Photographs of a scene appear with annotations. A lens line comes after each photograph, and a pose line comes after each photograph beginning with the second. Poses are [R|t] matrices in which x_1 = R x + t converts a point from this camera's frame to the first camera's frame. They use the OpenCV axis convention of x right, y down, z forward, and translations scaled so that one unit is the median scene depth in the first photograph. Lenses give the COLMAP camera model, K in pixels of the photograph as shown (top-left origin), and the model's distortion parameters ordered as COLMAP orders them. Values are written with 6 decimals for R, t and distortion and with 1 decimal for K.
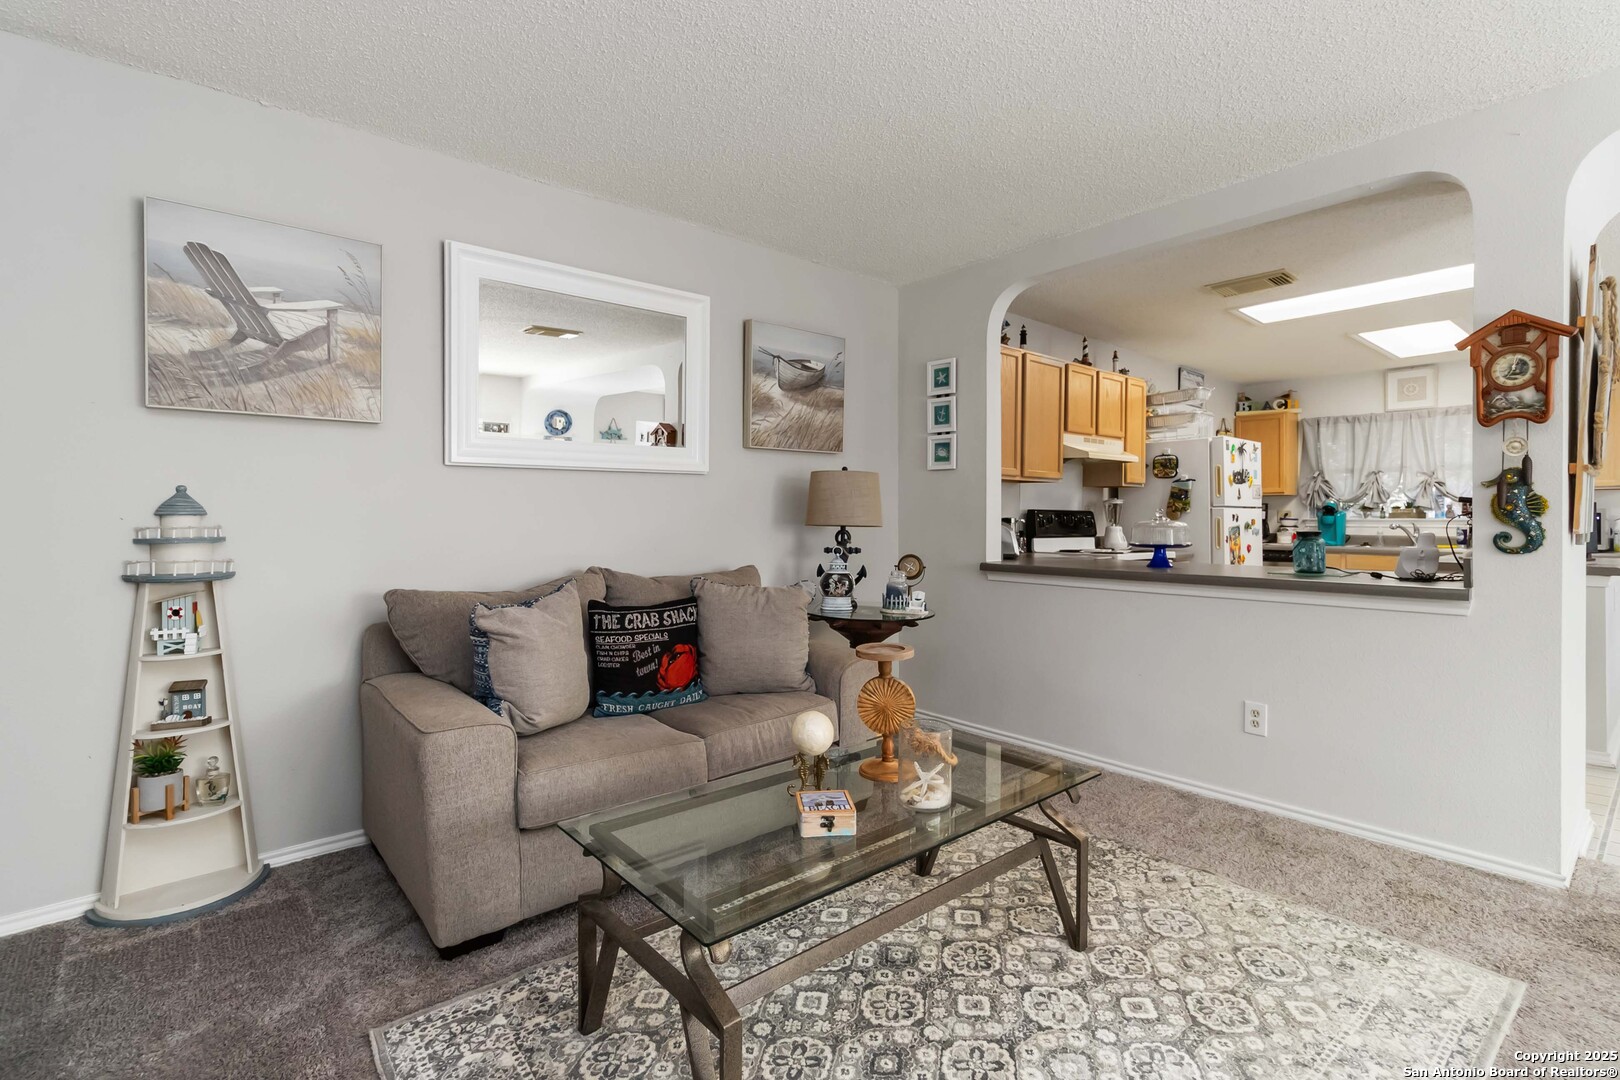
lens RADIAL K [[761.9, 0, 816.8], [0, 761.9, 518.4], [0, 0, 1]] dist [0.001900, 0.000027]
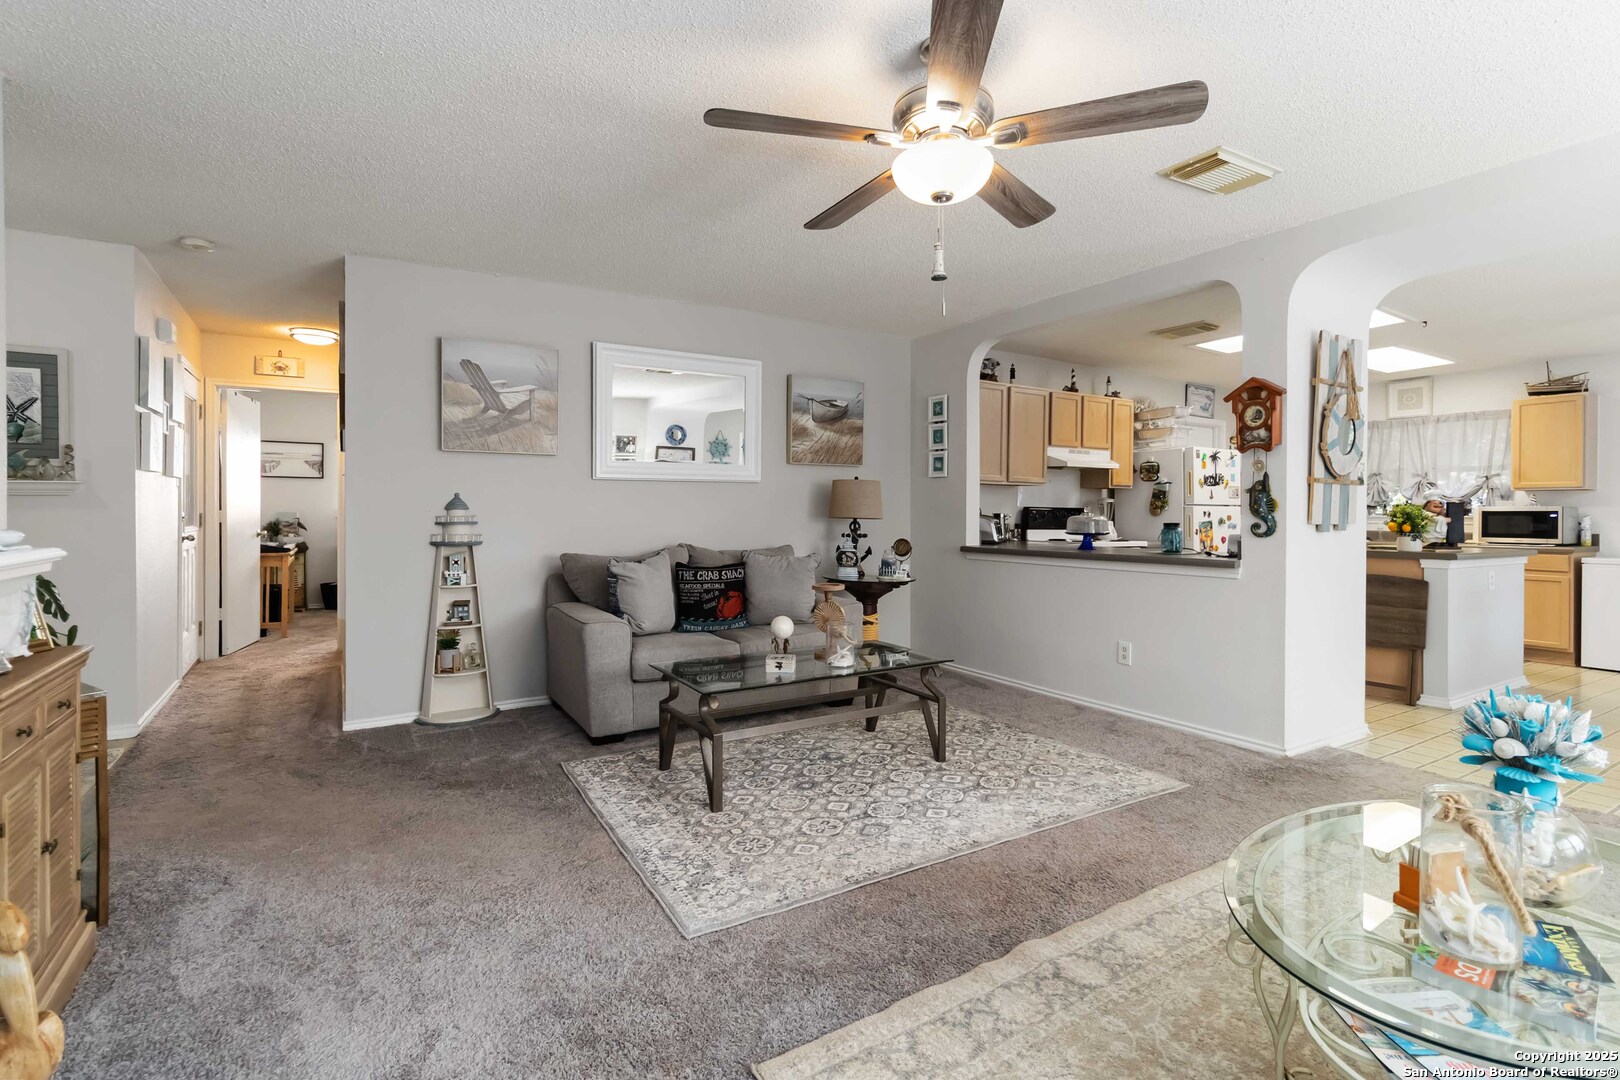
lens RADIAL K [[761.9, 0, 816.8], [0, 761.9, 518.4], [0, 0, 1]] dist [0.001900, 0.000027]
pose [[0.987826, 0.004475, -0.155495, 0.244982], [-0.003751, 0.999981, 0.004946, 0.004577], [0.155515, -0.004303, 0.987824, -0.548944]]
